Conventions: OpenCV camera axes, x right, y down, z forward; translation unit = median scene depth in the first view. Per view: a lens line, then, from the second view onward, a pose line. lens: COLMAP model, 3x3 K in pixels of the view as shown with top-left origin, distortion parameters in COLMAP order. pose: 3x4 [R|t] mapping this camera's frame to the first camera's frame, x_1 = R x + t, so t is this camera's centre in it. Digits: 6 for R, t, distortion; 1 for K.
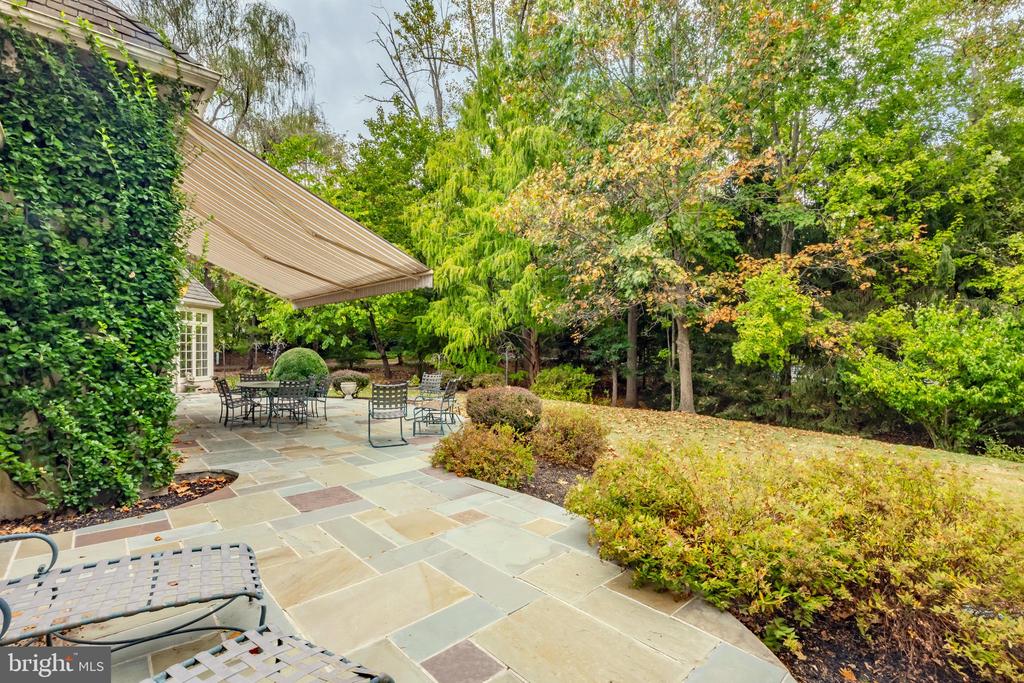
lens RADIAL K [[466.0, 0, 512.0], [0, 466.0, 341.5], [0, 0, 1]] dist [-0.000791, -0.000047]
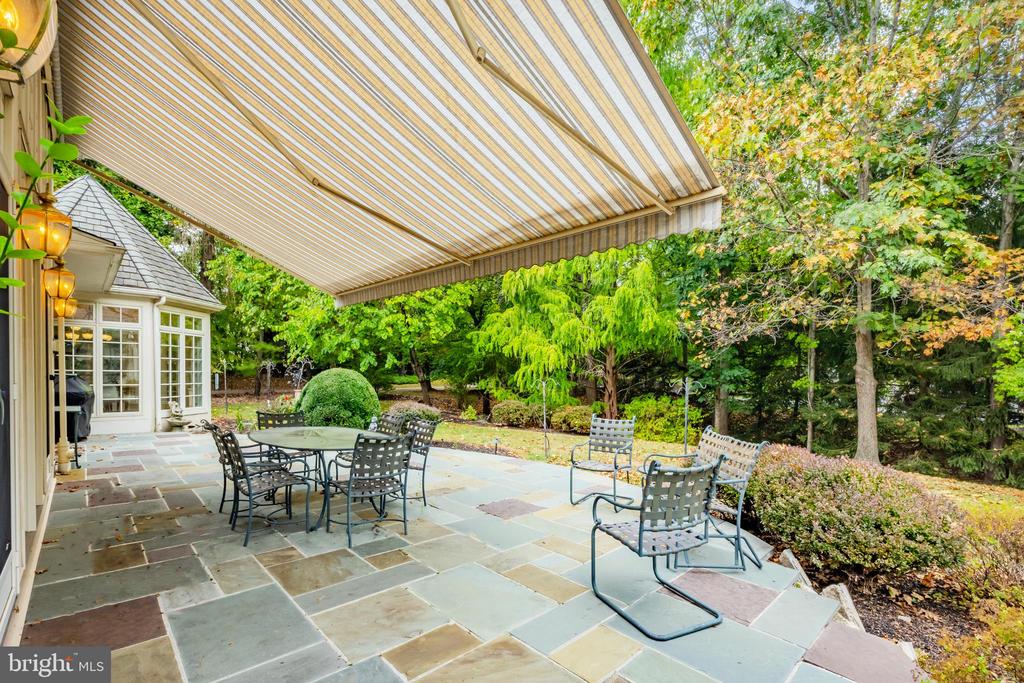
lens RADIAL K [[460.8, 0, 513.4], [0, 460.8, 374.7], [0, 0, 1]] dist [0.020355, 0.000053]
pose [[0.999906, 0.013011, 0.004321, -0.164038], [-0.013080, 0.999784, 0.016178, 0.006959], [-0.004110, -0.016233, 0.999860, 0.260017]]
